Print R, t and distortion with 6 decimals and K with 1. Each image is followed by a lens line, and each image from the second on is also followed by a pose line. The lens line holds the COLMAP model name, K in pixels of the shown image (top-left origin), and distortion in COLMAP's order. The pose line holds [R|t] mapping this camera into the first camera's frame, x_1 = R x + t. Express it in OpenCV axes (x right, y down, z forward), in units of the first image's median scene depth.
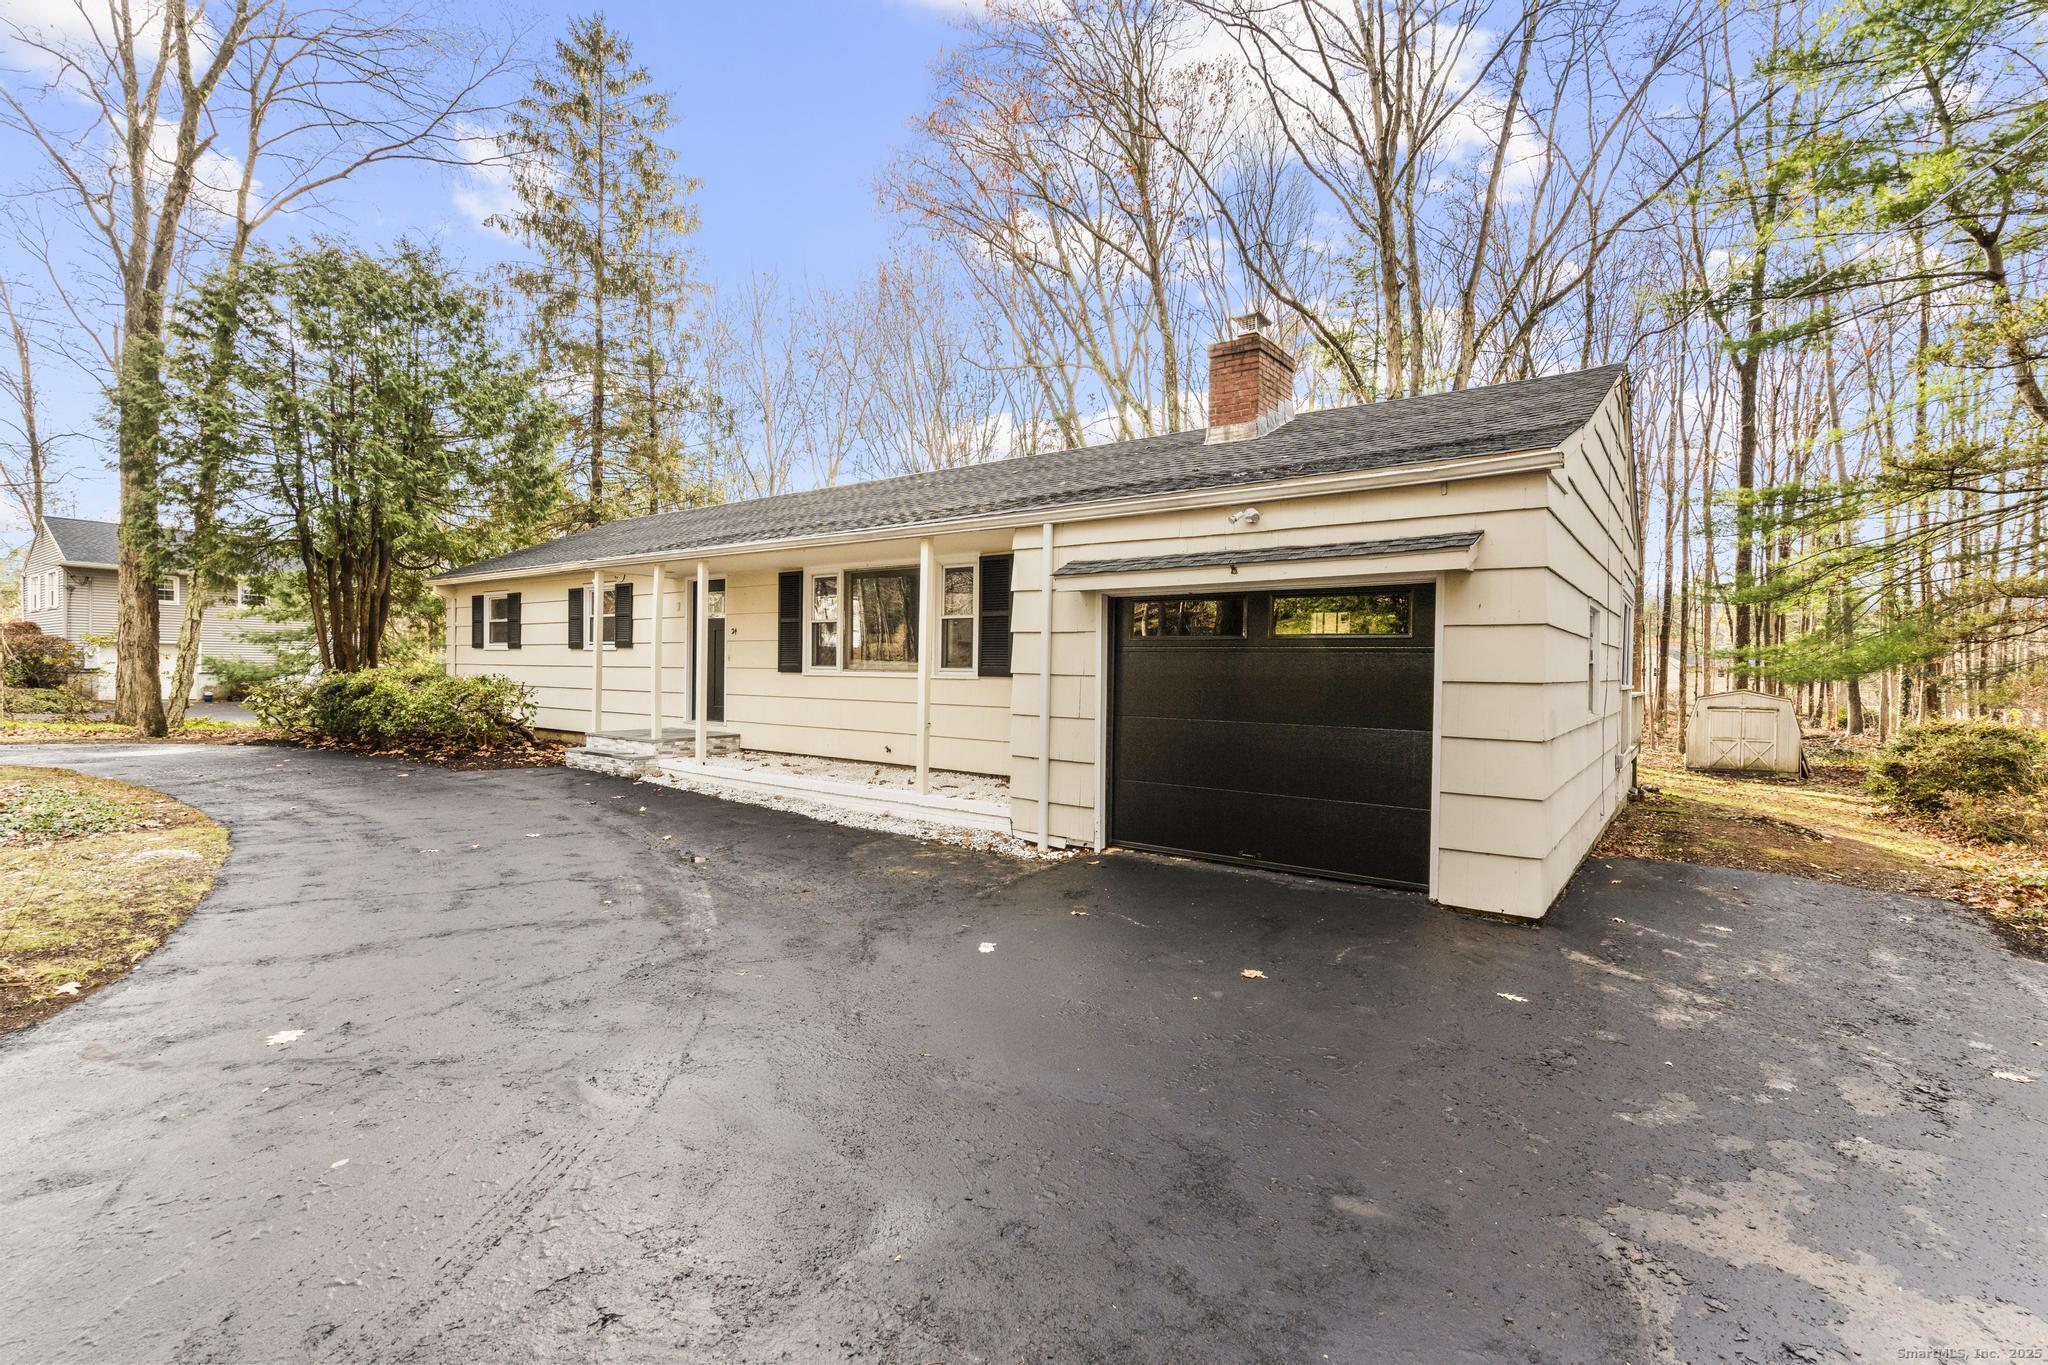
lens RADIAL K [[935.5, 0, 1024.0], [0, 935.5, 682.5], [0, 0, 1]] dist [0.001830, 0.000345]
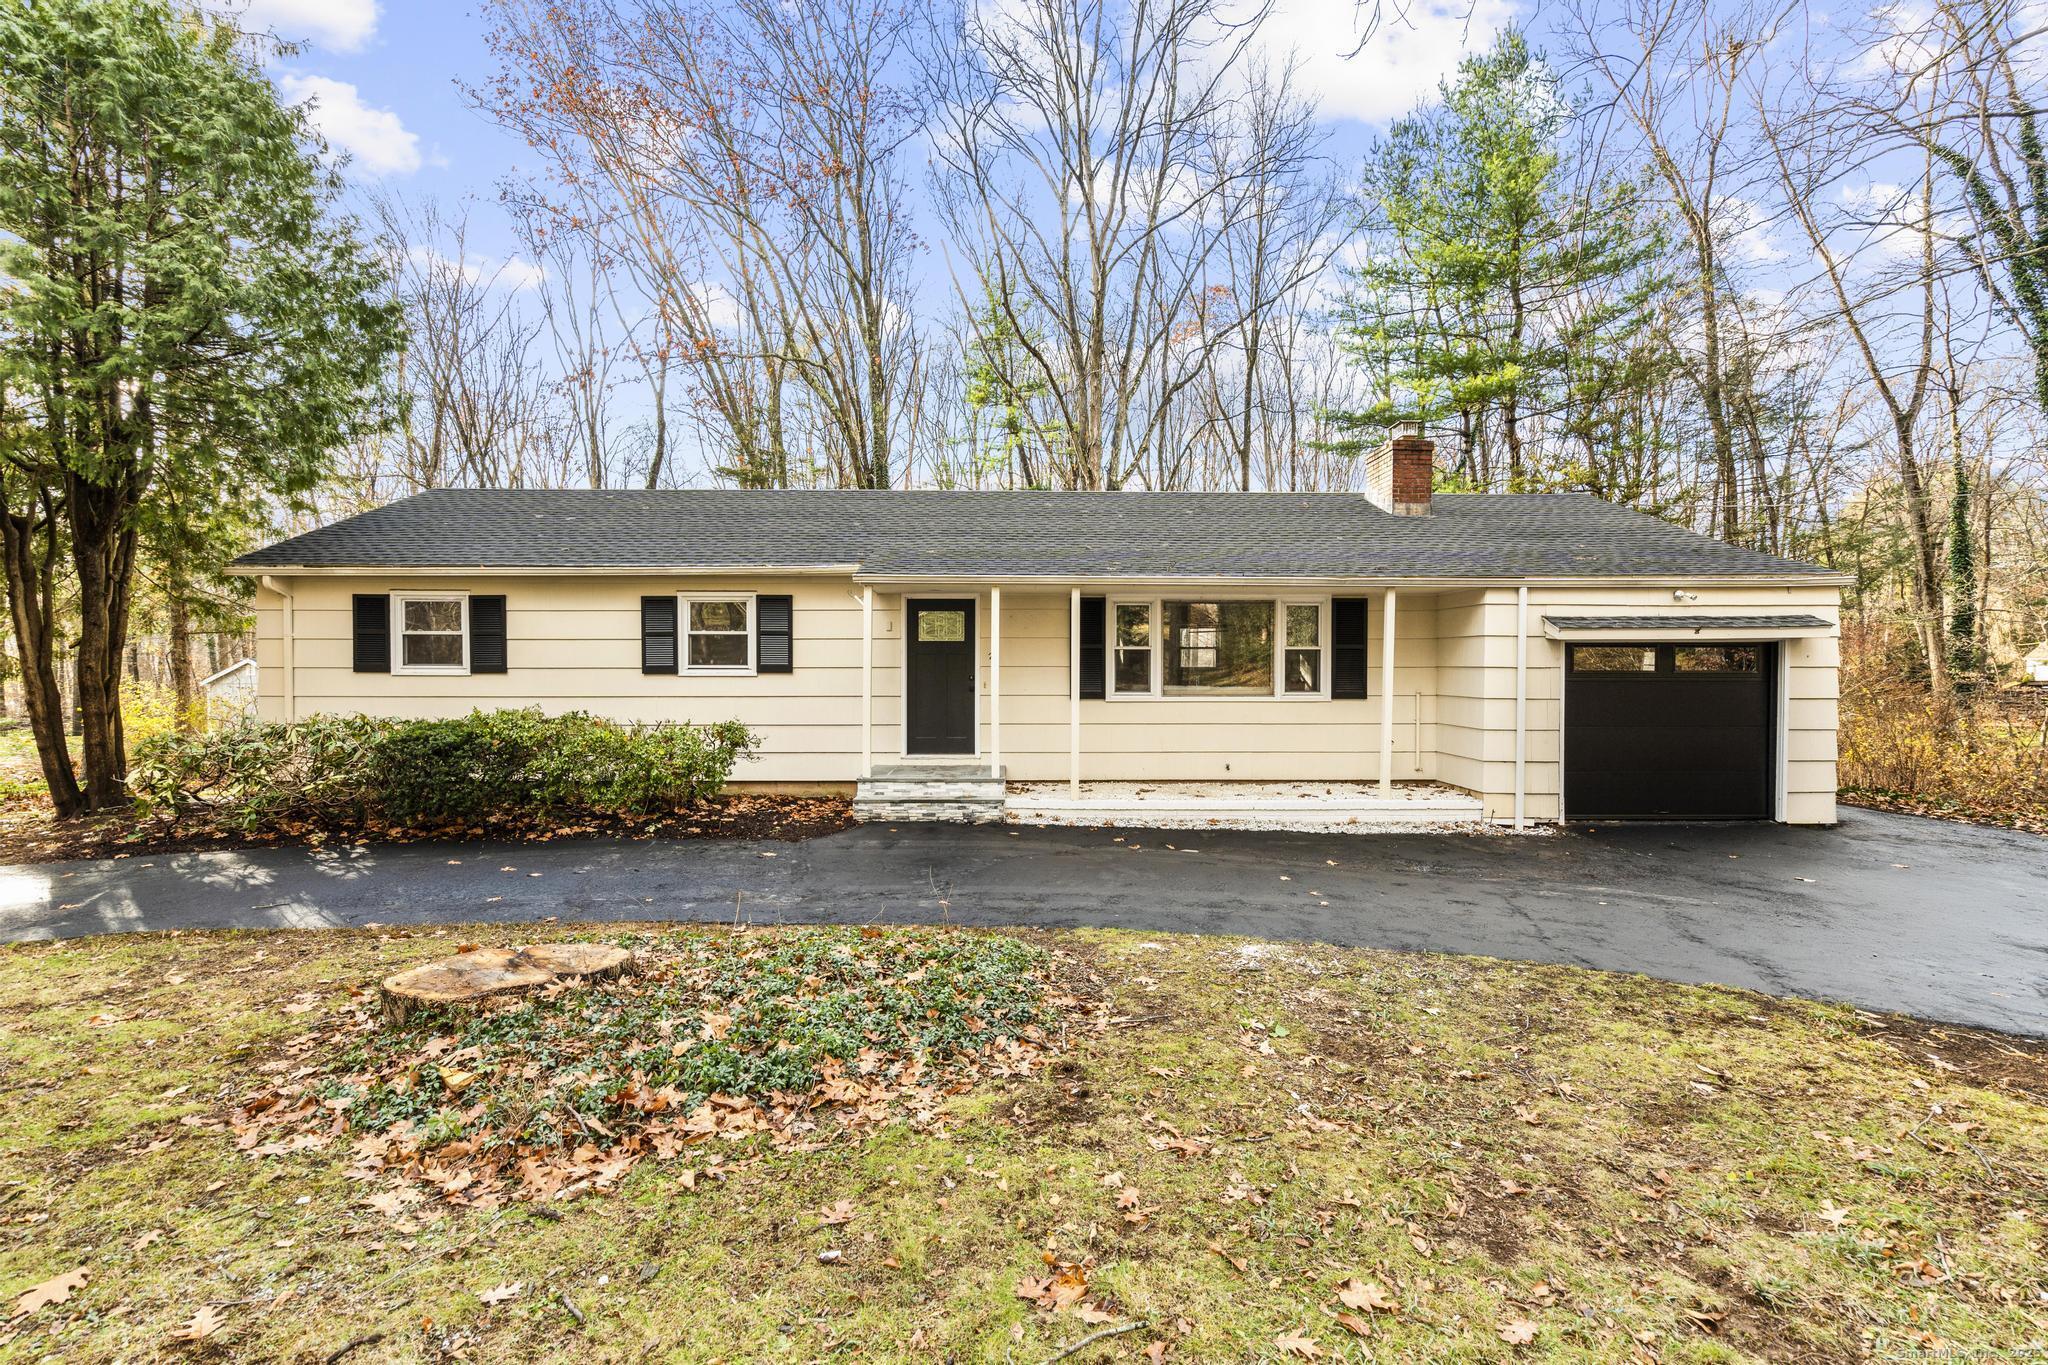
lens RADIAL K [[903.0, 0, 1025.0], [0, 903.0, 692.3], [0, 0, 1]] dist [-0.002470, 0.000165]
pose [[0.792535, -0.035961, 0.608766, -1.346176], [0.019775, 0.999250, 0.033284, -0.075957], [-0.609506, -0.014340, 0.792652, 0.408563]]
